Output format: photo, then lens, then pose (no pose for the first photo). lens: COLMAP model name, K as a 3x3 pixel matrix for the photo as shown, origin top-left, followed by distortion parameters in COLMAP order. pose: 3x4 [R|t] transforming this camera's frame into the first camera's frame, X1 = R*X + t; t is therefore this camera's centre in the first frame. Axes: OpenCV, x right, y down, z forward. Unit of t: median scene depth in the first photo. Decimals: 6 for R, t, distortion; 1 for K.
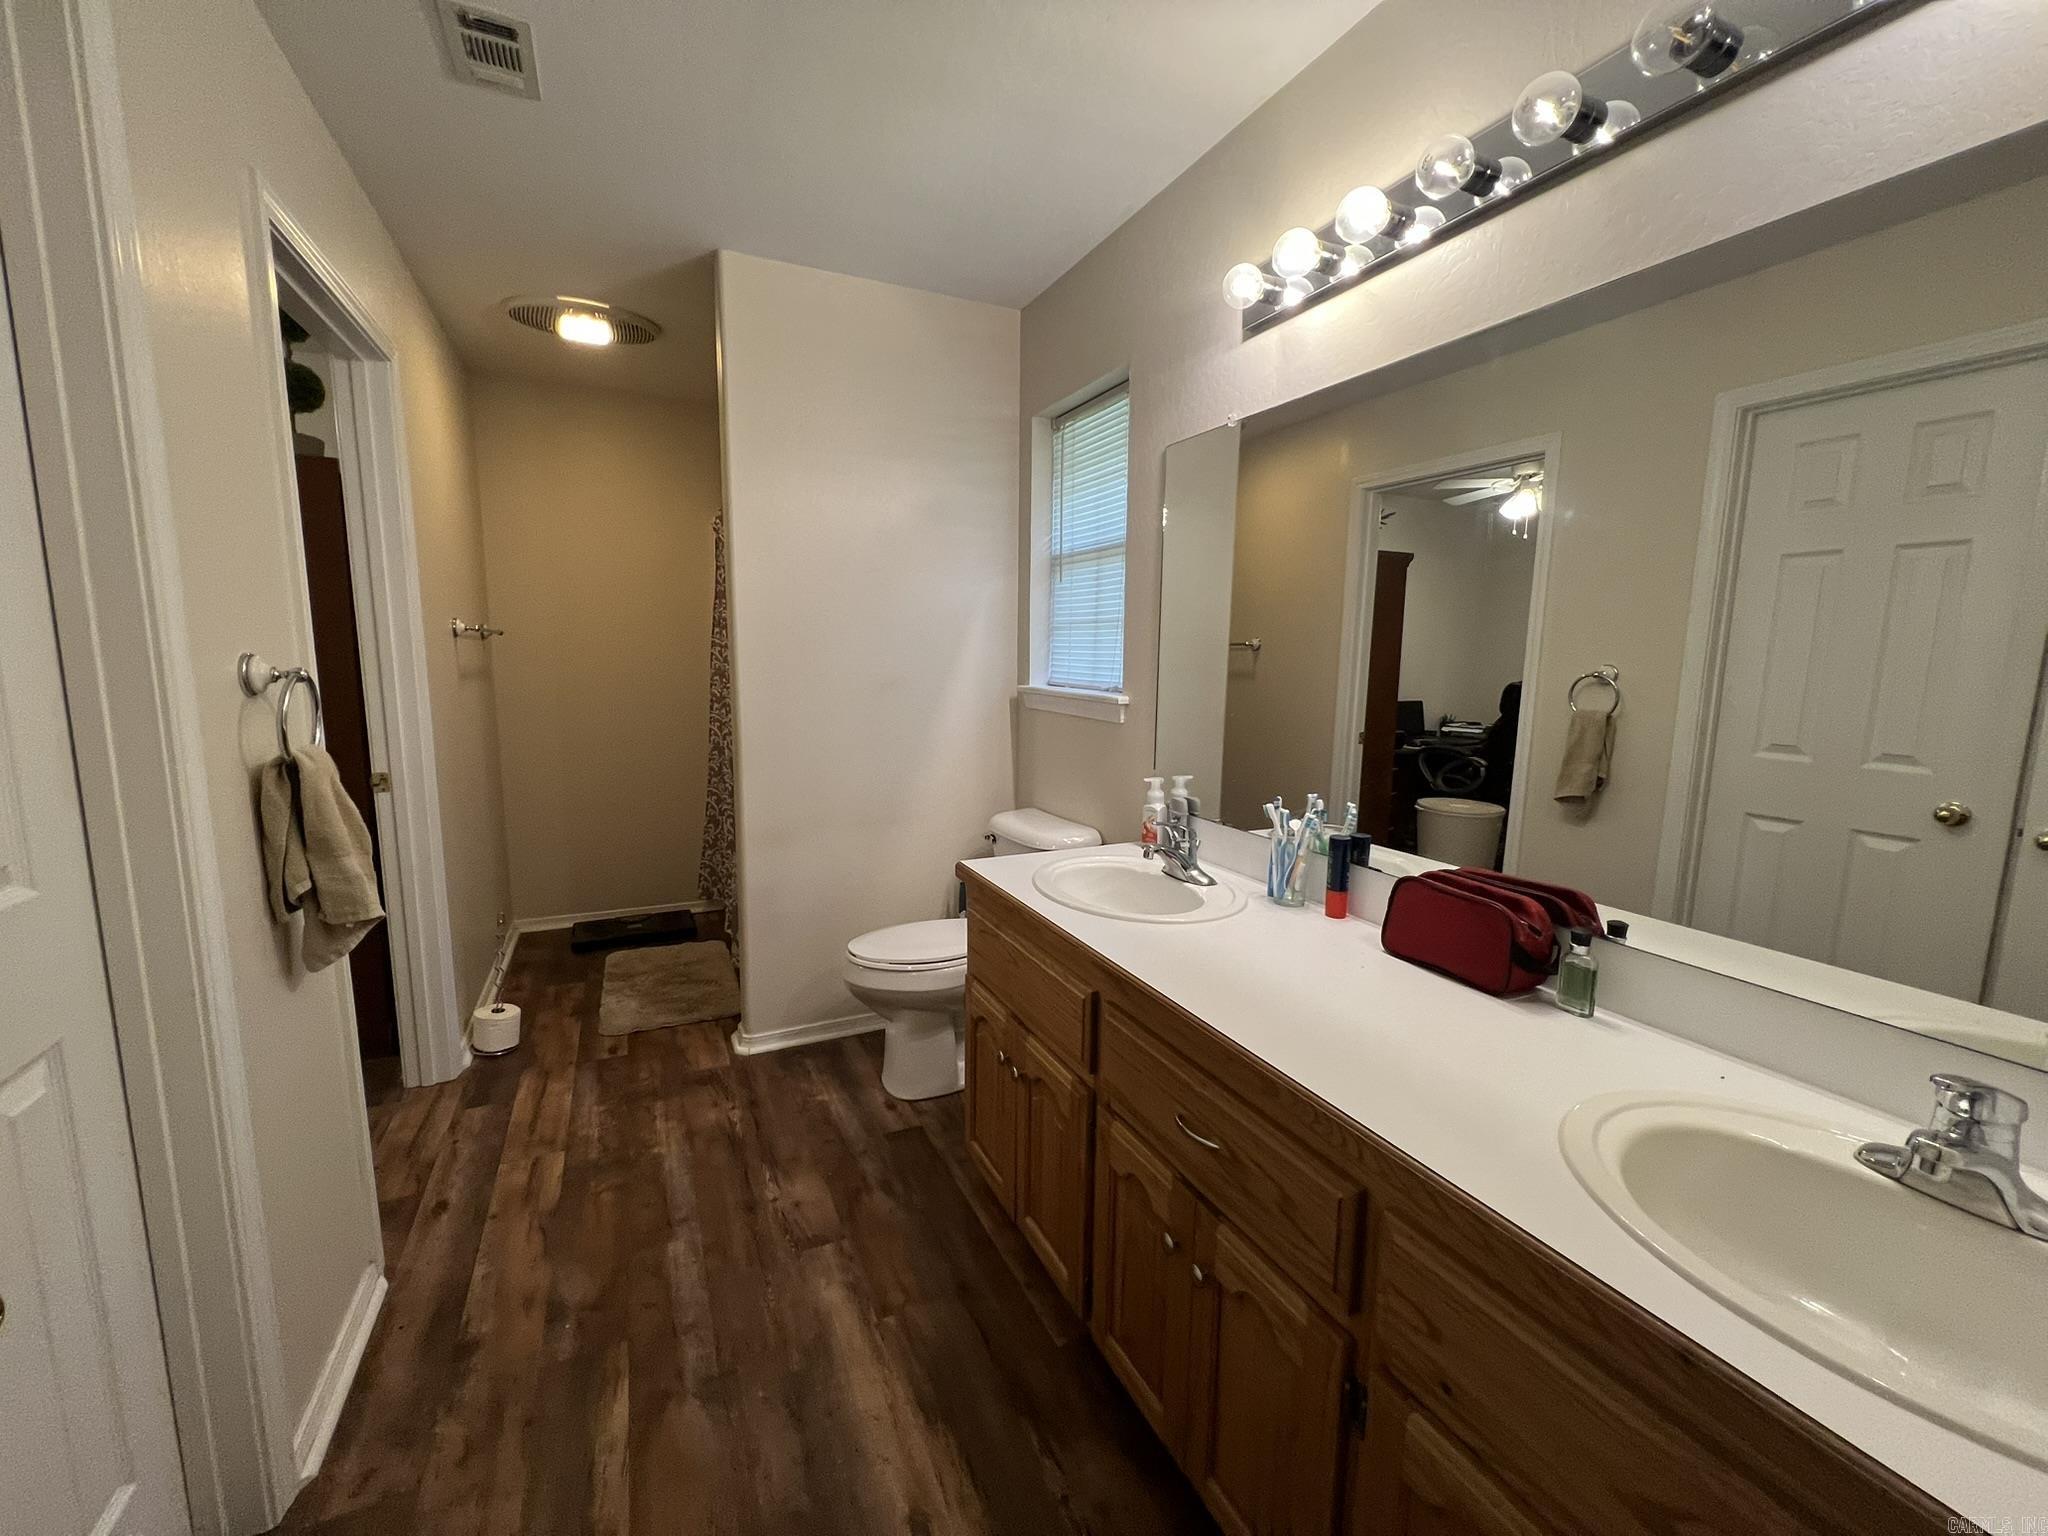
lens RADIAL K [[820.2, 0, 1027.9], [0, 820.2, 763.6], [0, 0, 1]] dist [-0.002290, 0.000910]
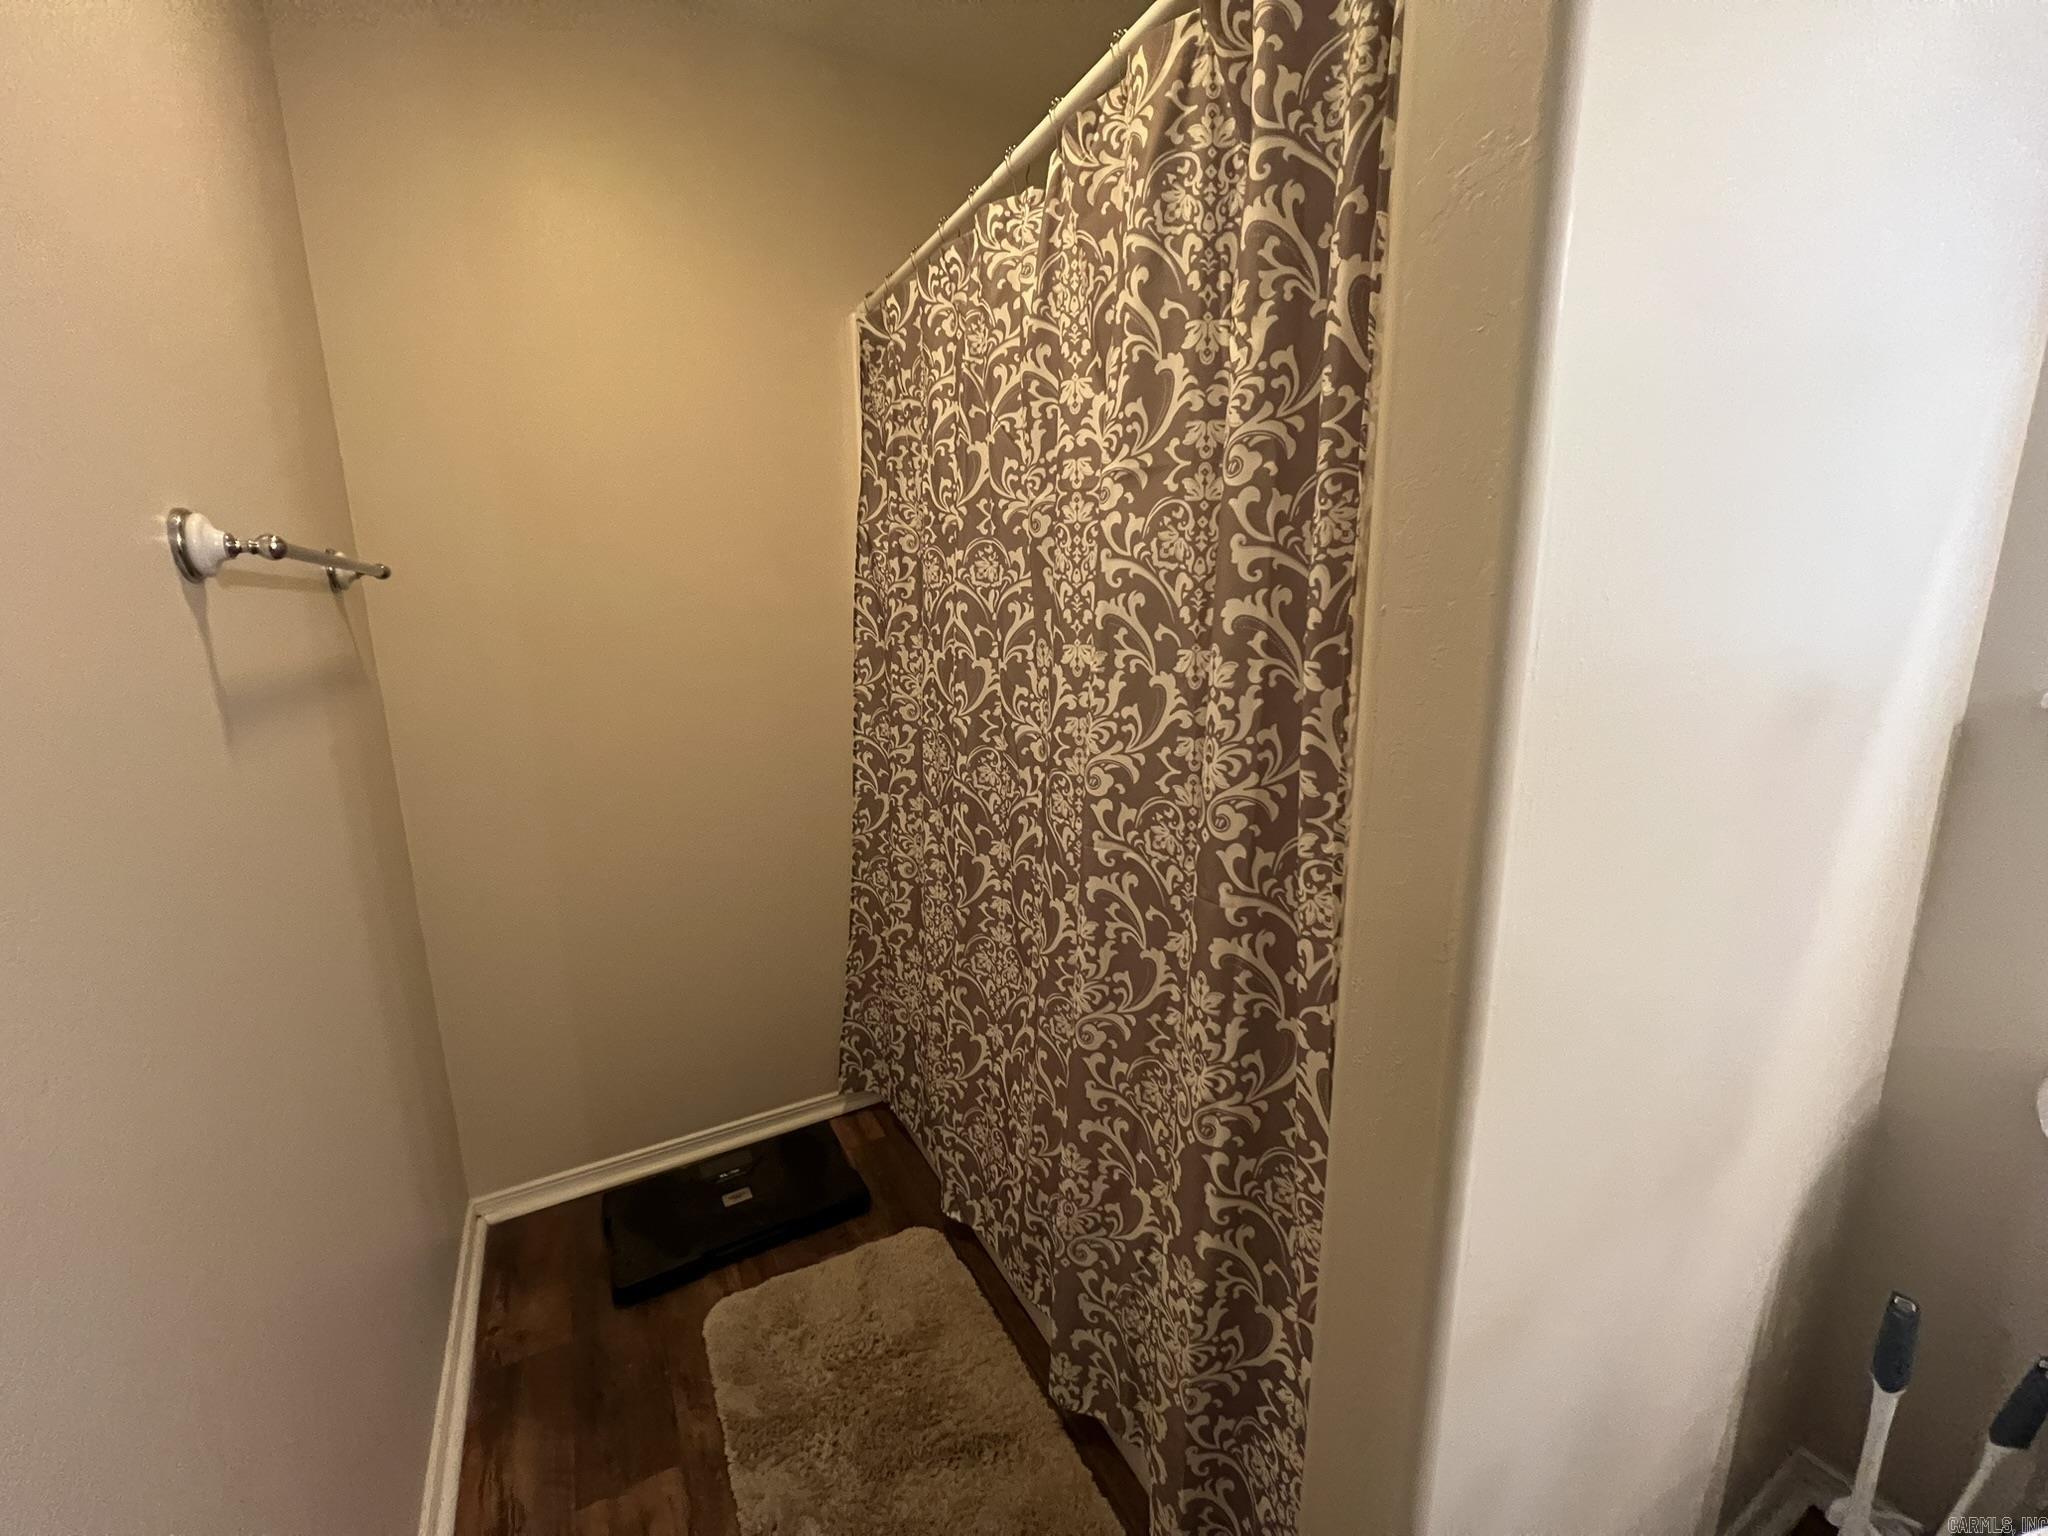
lens RADIAL K [[820.2, 0, 1017.8], [0, 820.2, 770.4], [0, 0, 1]] dist [-0.002290, 0.000910]
pose [[0.997817, -0.039716, 0.052771, -0.349948], [0.035697, 0.996542, 0.075031, -0.080553], [-0.055569, -0.072983, 0.995784, 0.564844]]
